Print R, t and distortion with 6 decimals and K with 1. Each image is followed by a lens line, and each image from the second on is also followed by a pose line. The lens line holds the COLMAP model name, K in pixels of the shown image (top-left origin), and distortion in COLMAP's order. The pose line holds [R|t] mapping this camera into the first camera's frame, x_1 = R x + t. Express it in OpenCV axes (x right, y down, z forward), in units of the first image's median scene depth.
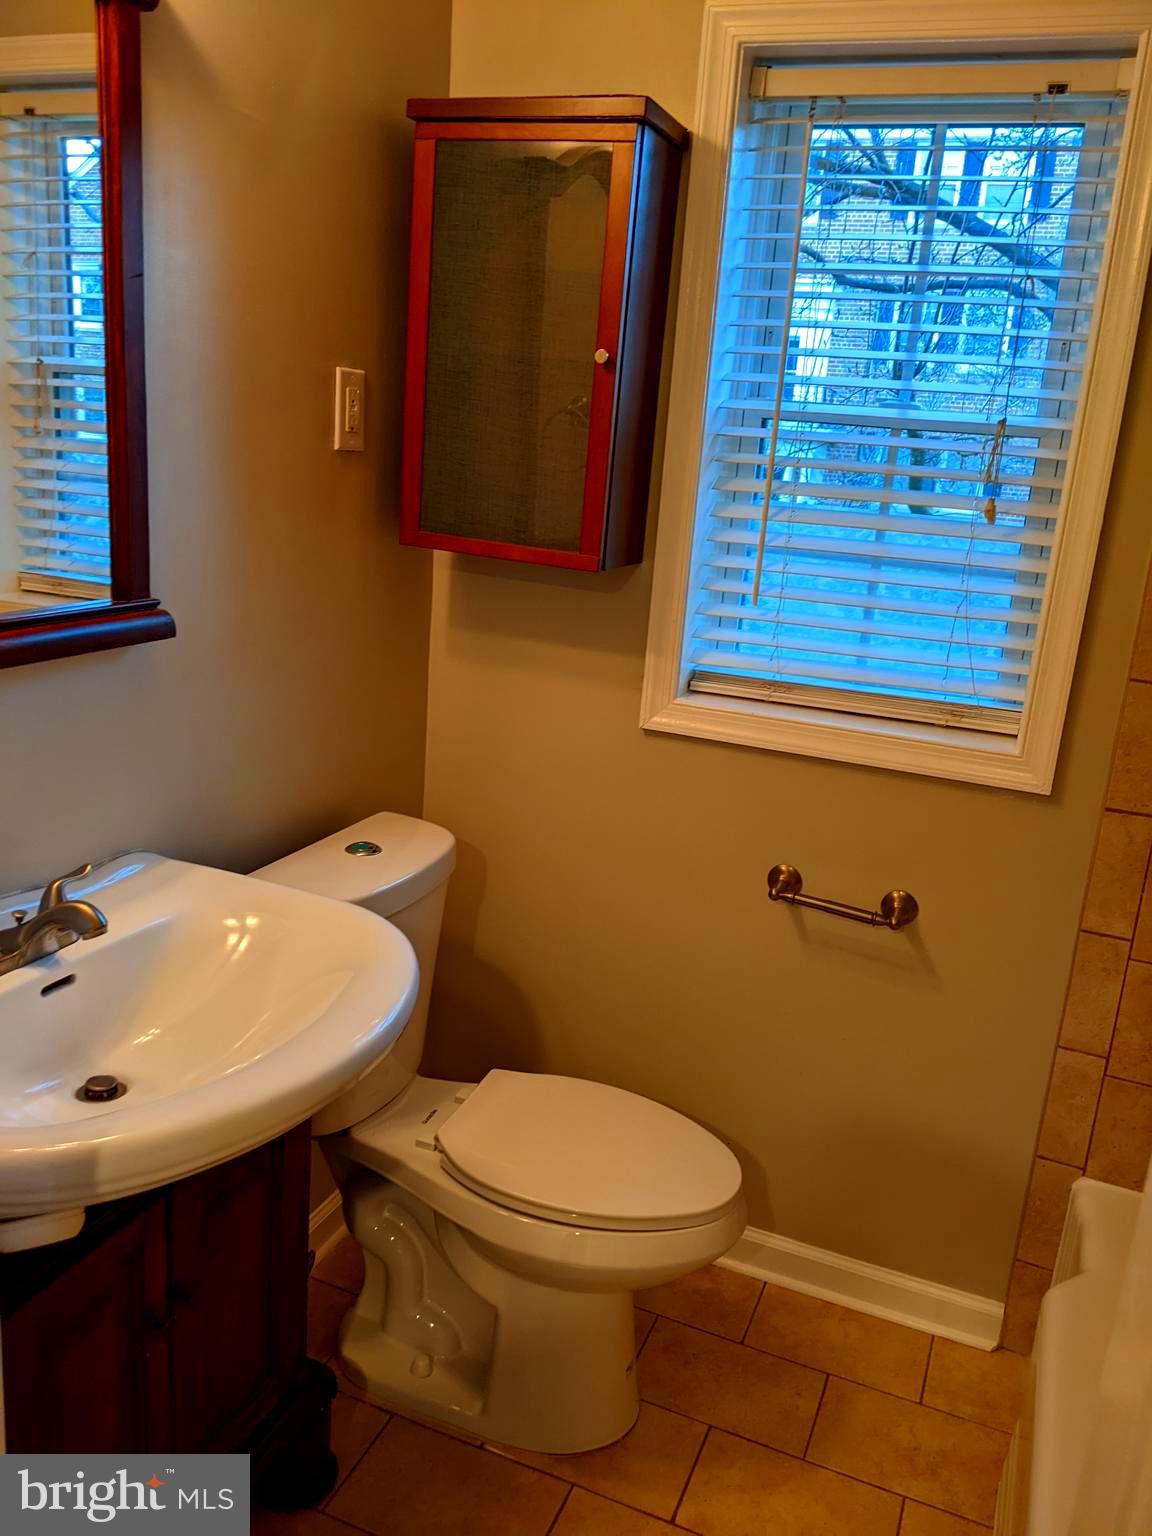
lens RADIAL K [[1237.2, 0, 559.2], [0, 1237.2, 765.9], [0, 0, 1]] dist [0.098722, -0.138358]
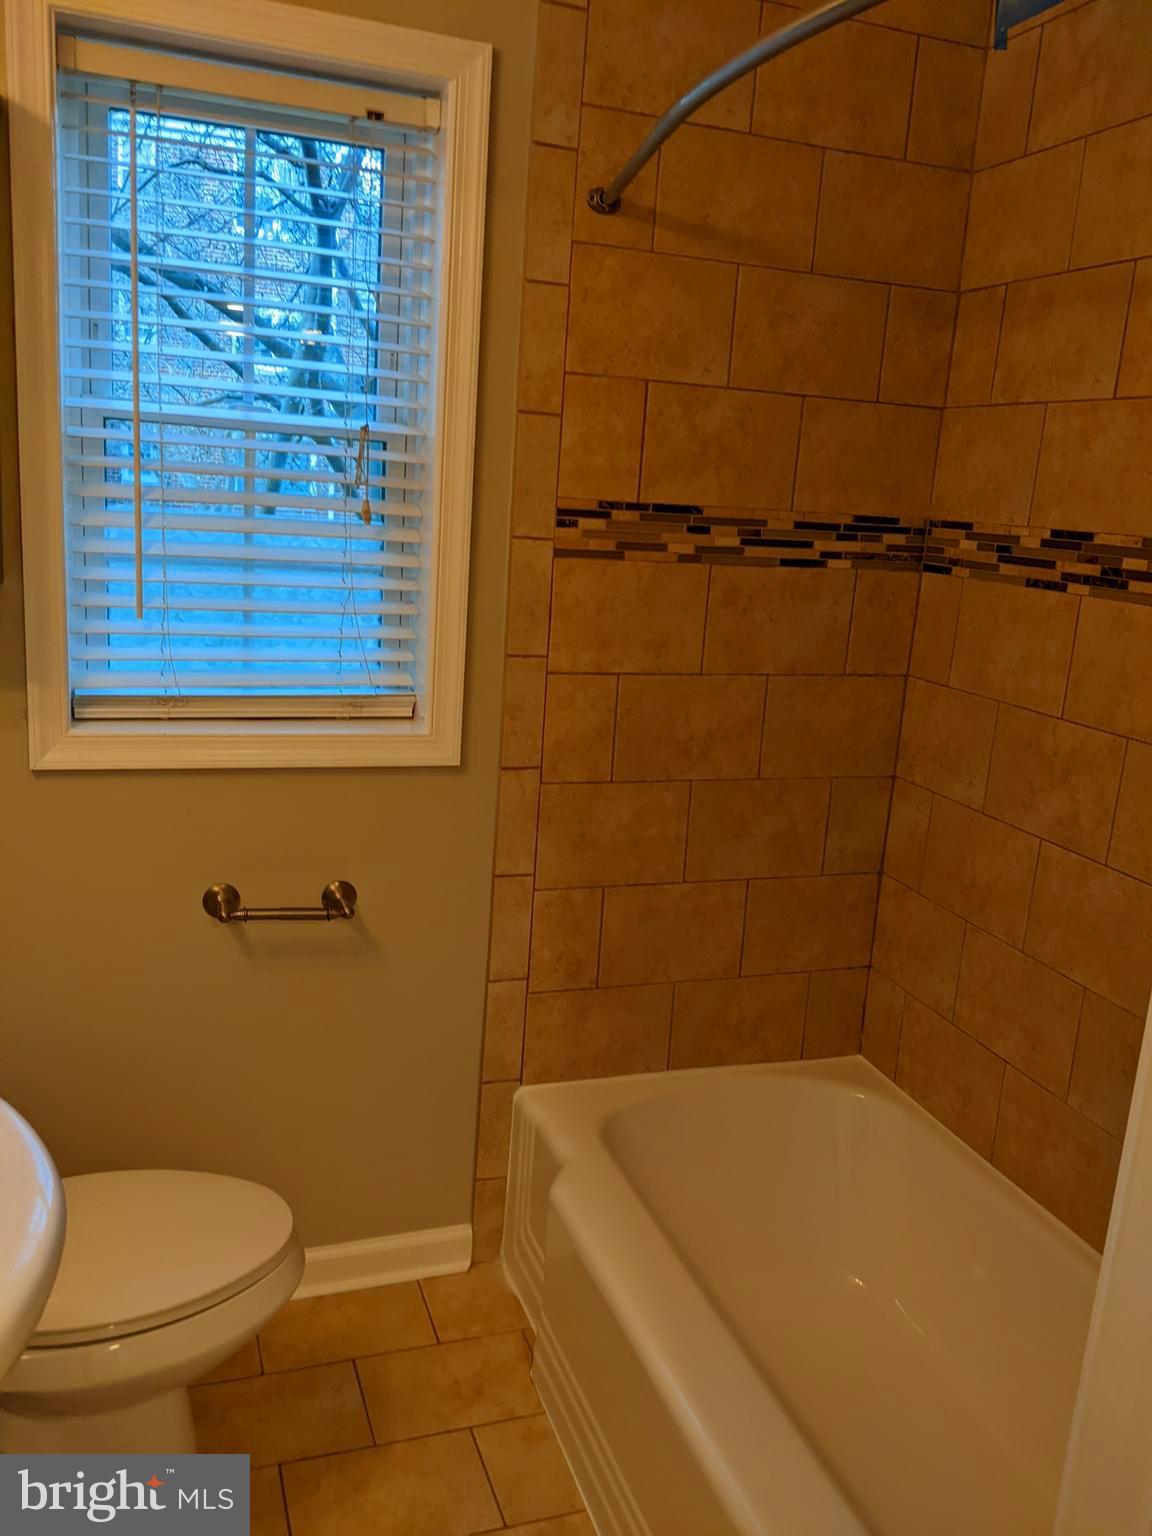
lens RADIAL K [[1237.2, 0, 572.4], [0, 1237.2, 767.4], [0, 0, 1]] dist [0.098722, -0.138358]
pose [[0.749157, -0.174364, 0.639031, -0.223338], [0.162703, 0.983615, 0.077644, -0.041000], [-0.642099, 0.045805, 0.765252, 0.082412]]
